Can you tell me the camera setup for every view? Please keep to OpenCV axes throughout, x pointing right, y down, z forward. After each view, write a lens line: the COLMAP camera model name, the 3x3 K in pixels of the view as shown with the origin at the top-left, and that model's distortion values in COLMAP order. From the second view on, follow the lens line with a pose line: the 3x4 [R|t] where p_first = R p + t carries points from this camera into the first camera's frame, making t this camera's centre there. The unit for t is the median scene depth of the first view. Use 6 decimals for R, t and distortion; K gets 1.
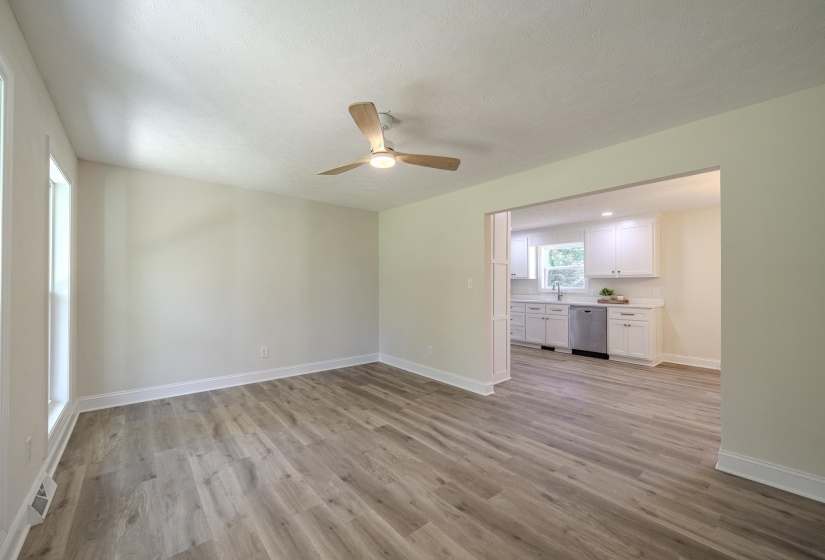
lens RADIAL K [[334.2, 0, 414.9], [0, 334.2, 280.0], [0, 0, 1]] dist [-0.001251, -0.001033]
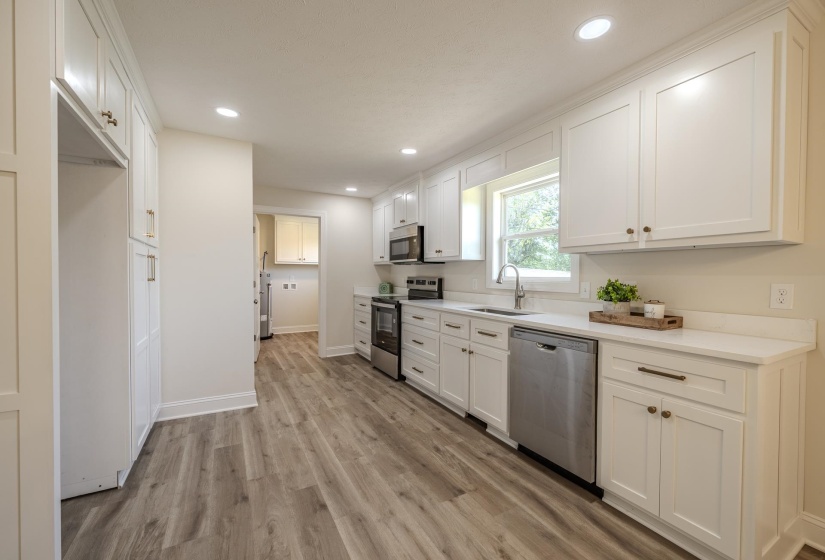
lens RADIAL K [[334.2, 0, 417.9], [0, 334.2, 284.2], [0, 0, 1]] dist [-0.001251, -0.001033]
pose [[0.982169, 0.012323, -0.187597, 0.444711], [-0.005124, 0.999233, 0.038812, 0.015691], [0.187932, -0.037159, 0.981479, 0.627265]]
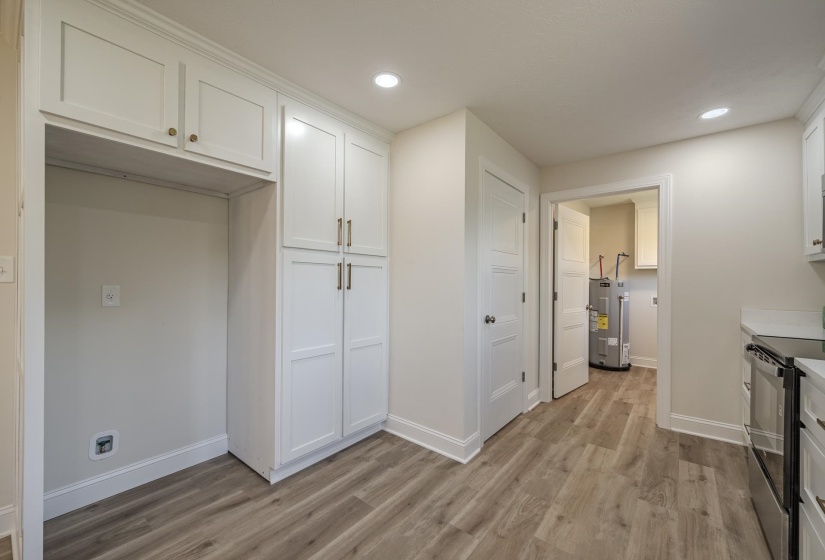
lens RADIAL K [[334.2, 0, 411.6], [0, 334.2, 282.0], [0, 0, 1]] dist [-0.001251, -0.001033]
pose [[0.175884, 0.003701, -0.984404, 0.464165], [0.004112, 0.999981, 0.004494, 0.019298], [0.984402, -0.004838, 0.175865, 0.960173]]
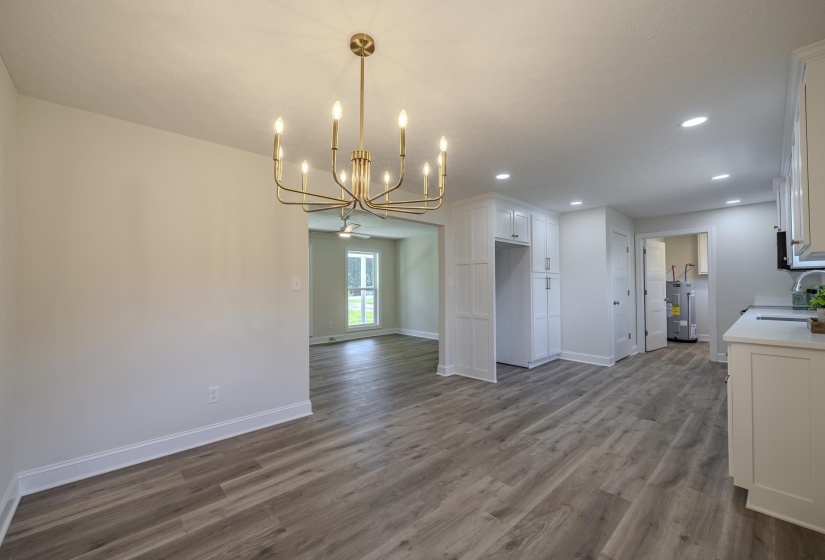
lens RADIAL K [[334.2, 0, 408.7], [0, 334.2, 285.9], [0, 0, 1]] dist [-0.001251, -0.001033]
pose [[0.026216, -0.007432, -0.999629, 0.931442], [0.024210, 0.999684, -0.006798, 0.017557], [0.999363, -0.024022, 0.026388, 0.562189]]
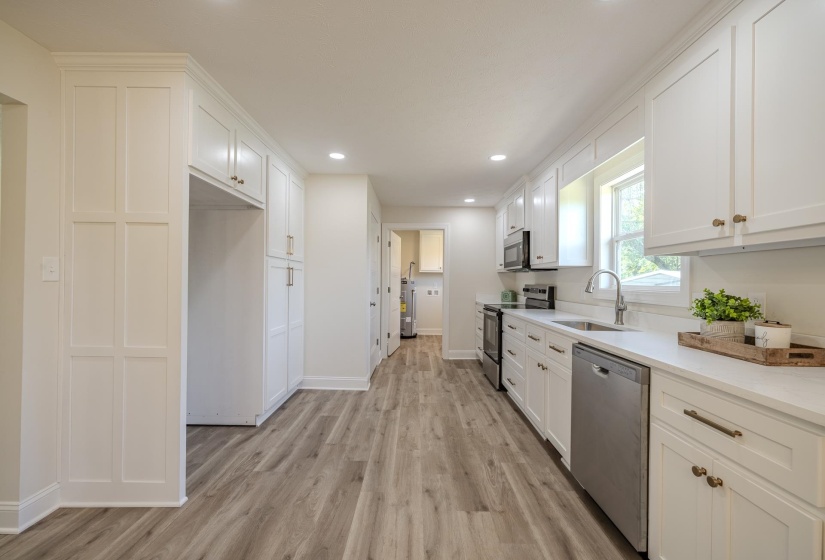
lens RADIAL K [[334.2, 0, 418.2], [0, 334.2, 282.9], [0, 0, 1]] dist [-0.001251, -0.001033]
pose [[0.760850, 0.012621, -0.648805, 0.579628], [-0.003940, 0.999882, 0.014831, 0.015281], [0.648916, -0.008728, 0.760810, 0.671578]]
